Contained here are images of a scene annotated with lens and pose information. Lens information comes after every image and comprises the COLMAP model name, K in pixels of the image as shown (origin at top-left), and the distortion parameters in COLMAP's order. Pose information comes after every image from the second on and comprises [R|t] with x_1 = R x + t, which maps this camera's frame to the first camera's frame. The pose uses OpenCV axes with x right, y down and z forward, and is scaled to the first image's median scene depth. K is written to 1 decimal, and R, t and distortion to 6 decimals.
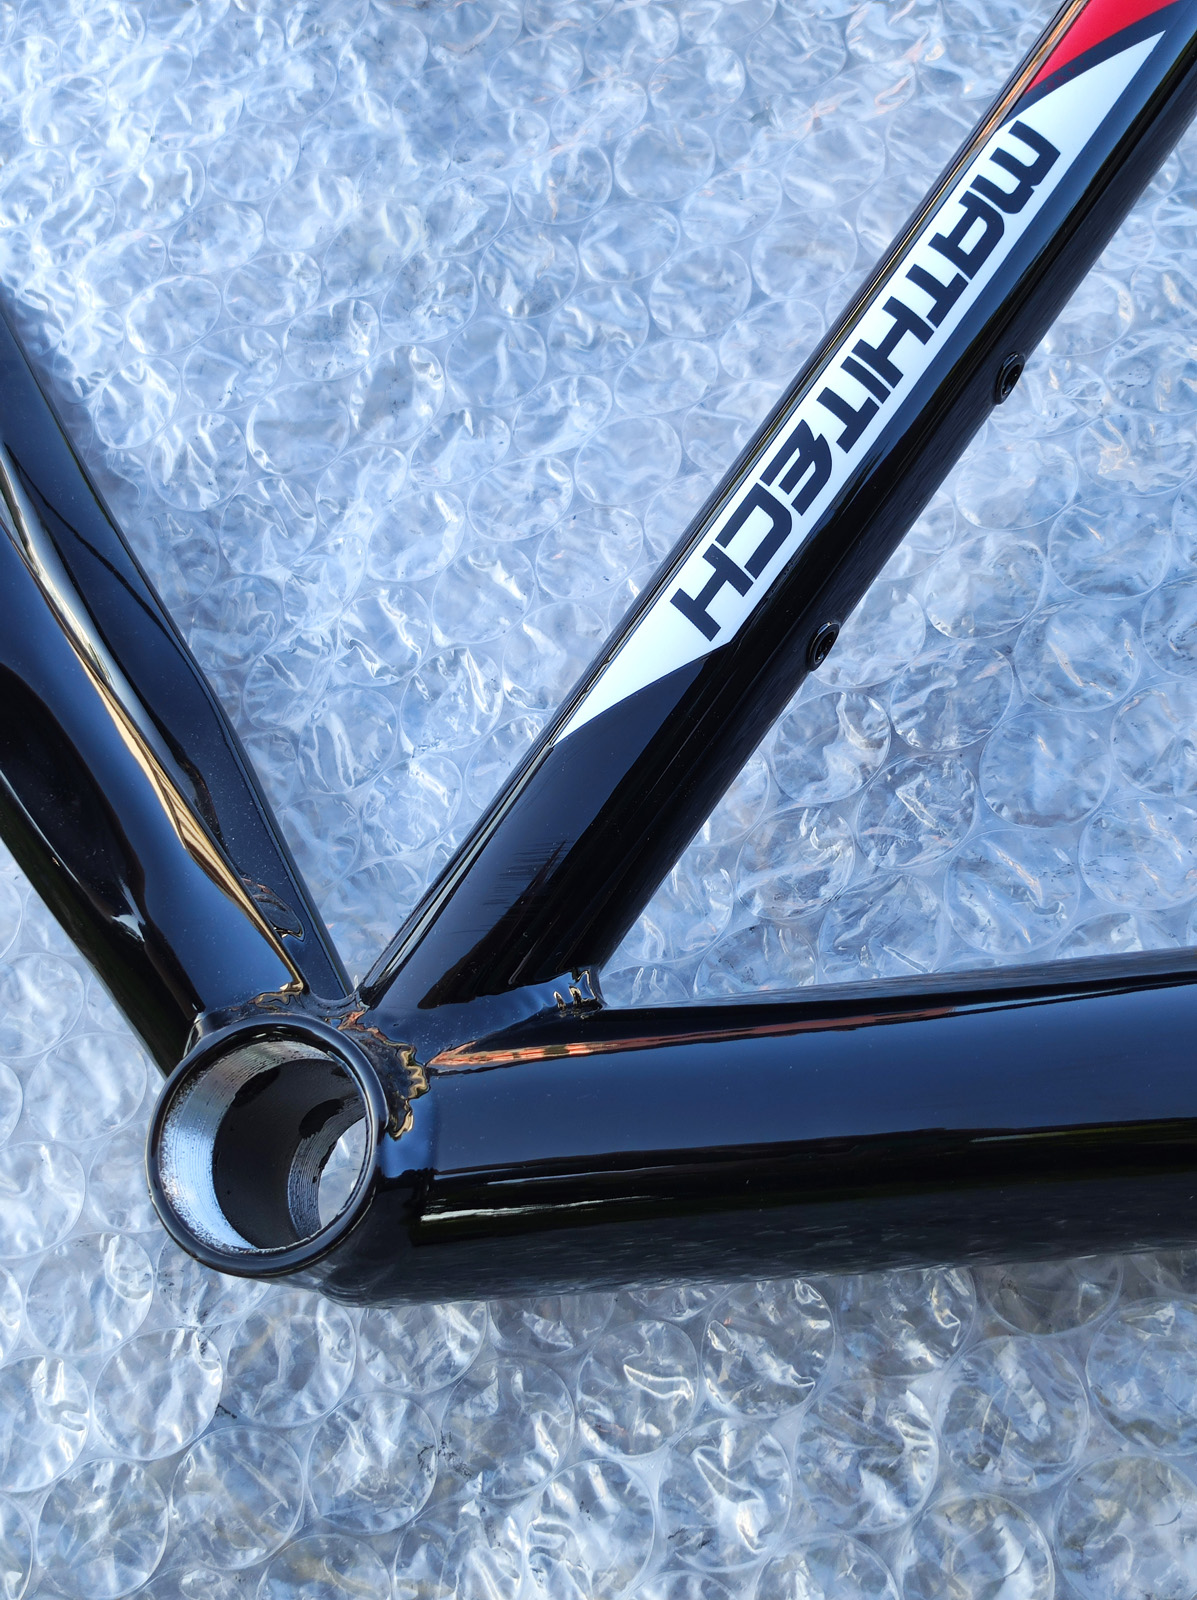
lens RADIAL K [[1816.5, 0, 598.5], [0, 1816.5, 800.0], [0, 0, 1]] dist [0.010943, -0.041731]
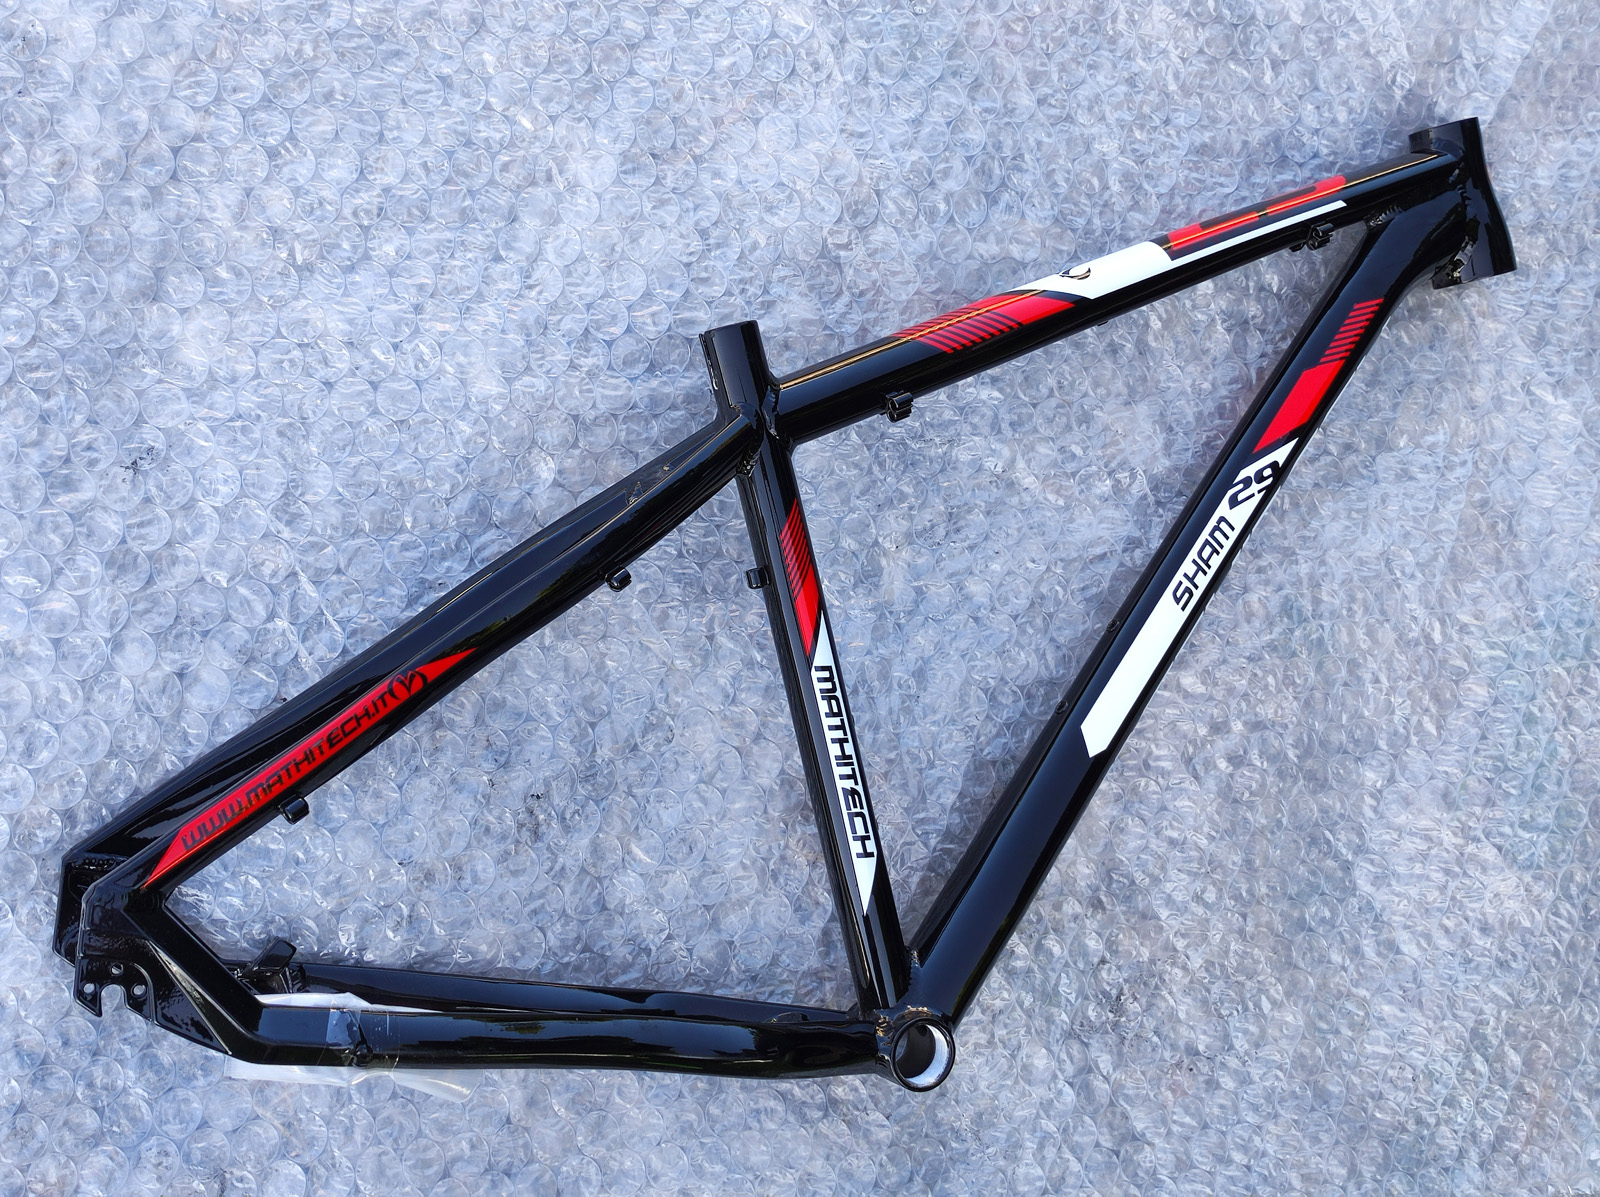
lens RADIAL K [[1893.8, 0, 800.0], [0, 1893.8, 574.5], [0, 0, 1]] dist [0.020800, 0.007497]
pose [[0.465221, -0.734932, 0.493400, -1.270668], [0.482635, 0.677849, 0.554603, -2.316997], [-0.742047, -0.019881, 0.670053, -1.139573]]
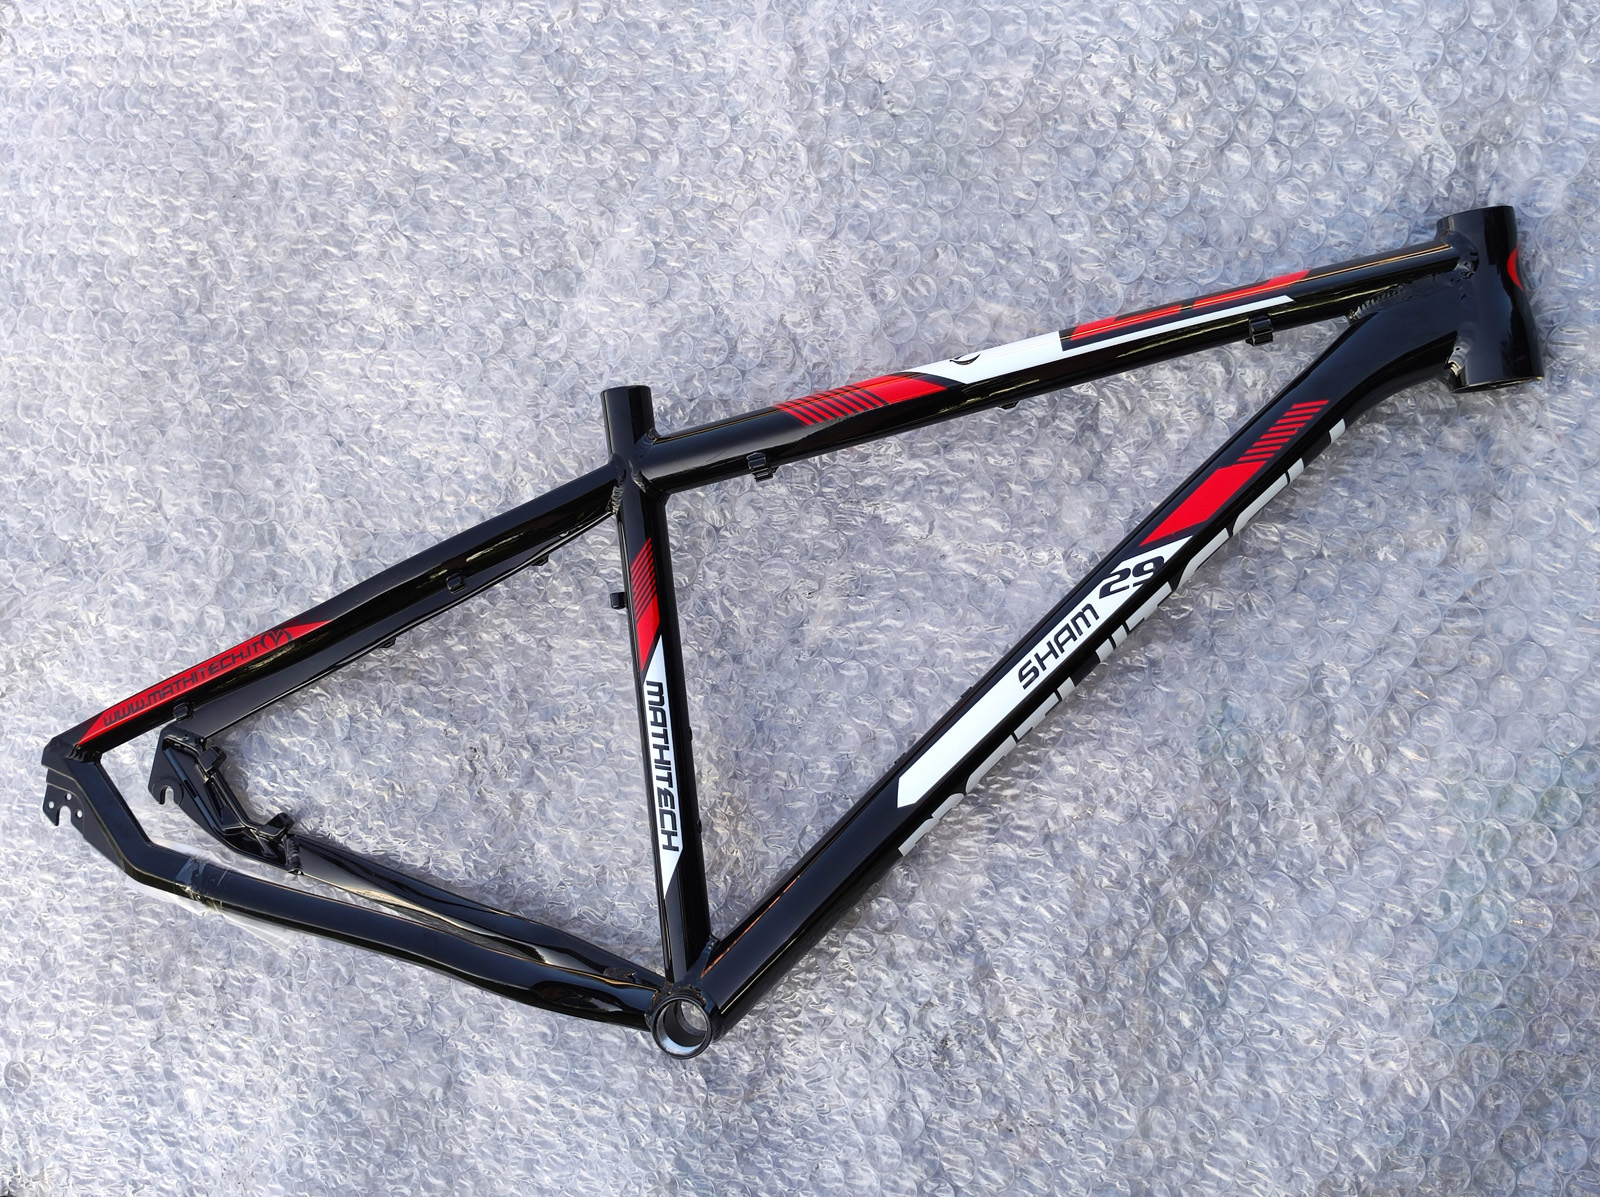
lens RADIAL K [[1866.1, 0, 800.0], [0, 1866.1, 598.5], [0, 0, 1]] dist [0.027370, -0.065449]
pose [[0.750287, -0.653788, 0.098133, 0.208505], [0.628092, 0.751242, 0.202820, -1.085686], [-0.206323, -0.090537, 0.974286, -2.727741]]
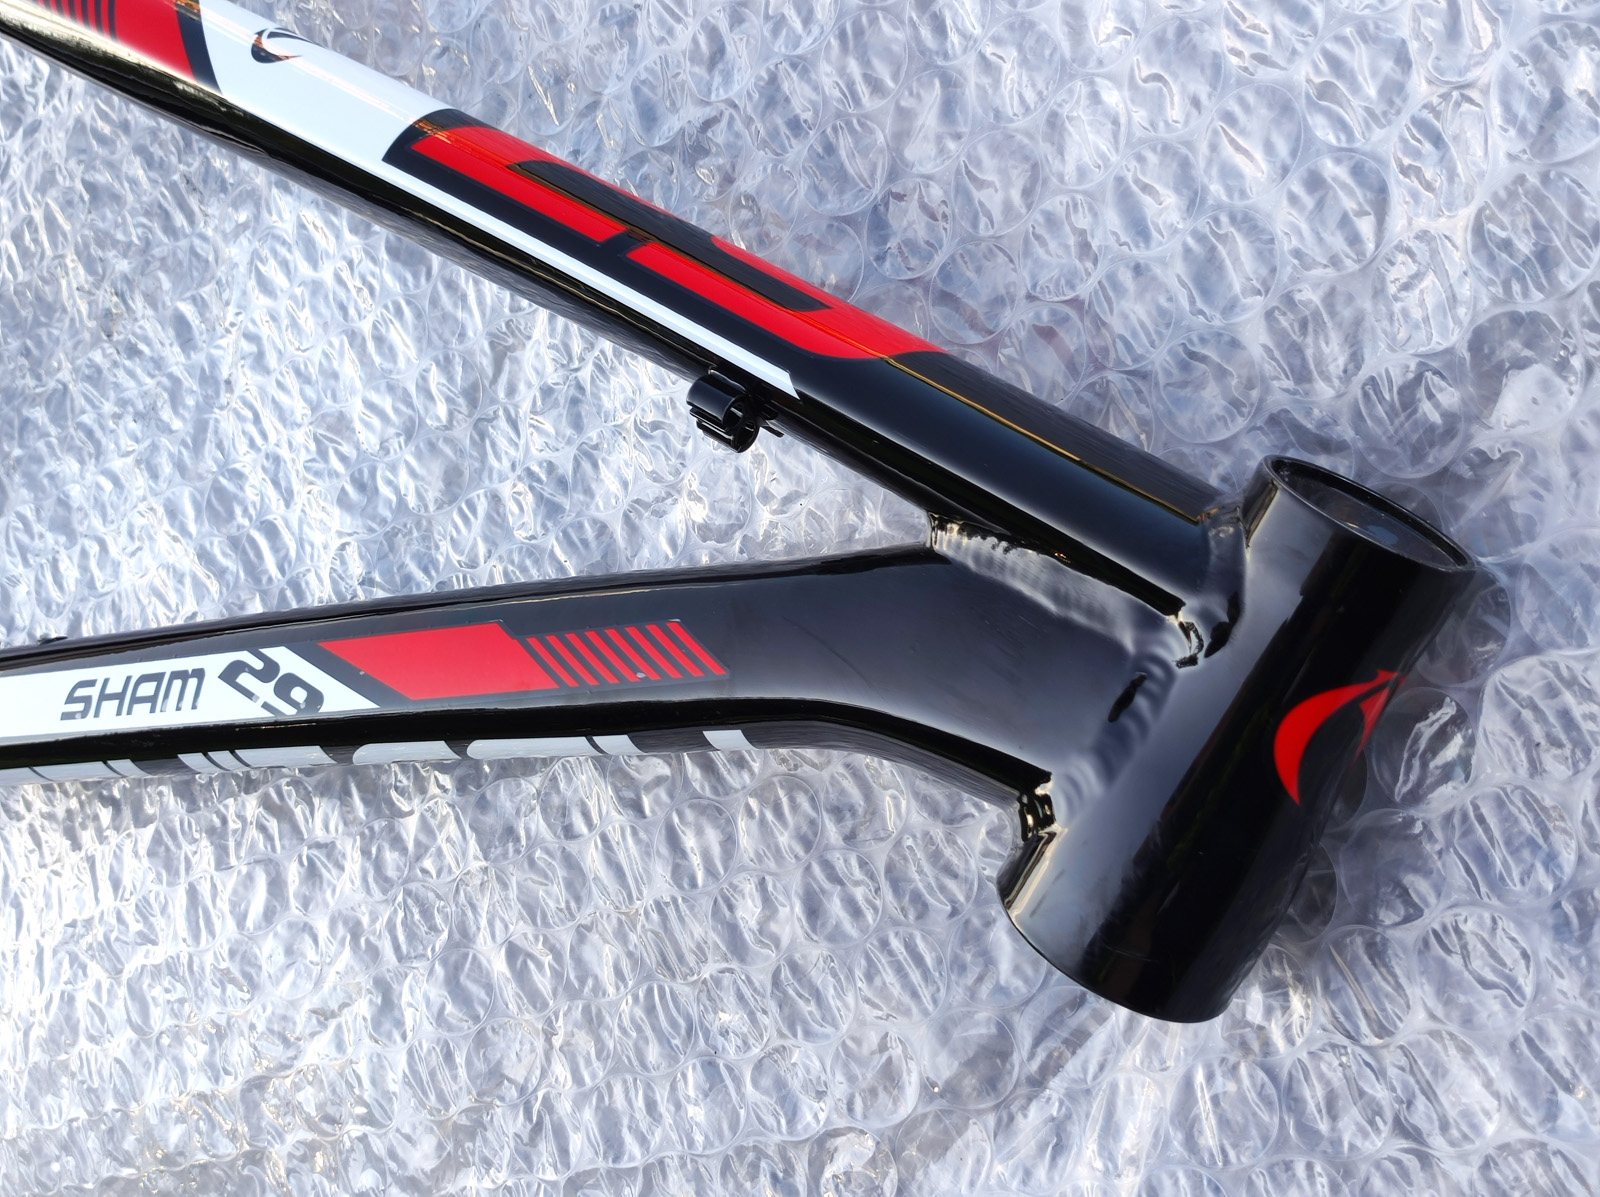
lens RADIAL K [[1867.0, 0, 800.0], [0, 1867.0, 598.5], [0, 0, 1]] dist [0.073374, -0.202695]
pose [[0.928415, -0.067693, -0.365325, 2.089877], [0.202633, 0.916411, 0.345153, -0.515690], [0.311423, -0.394473, 0.864527, -0.558126]]
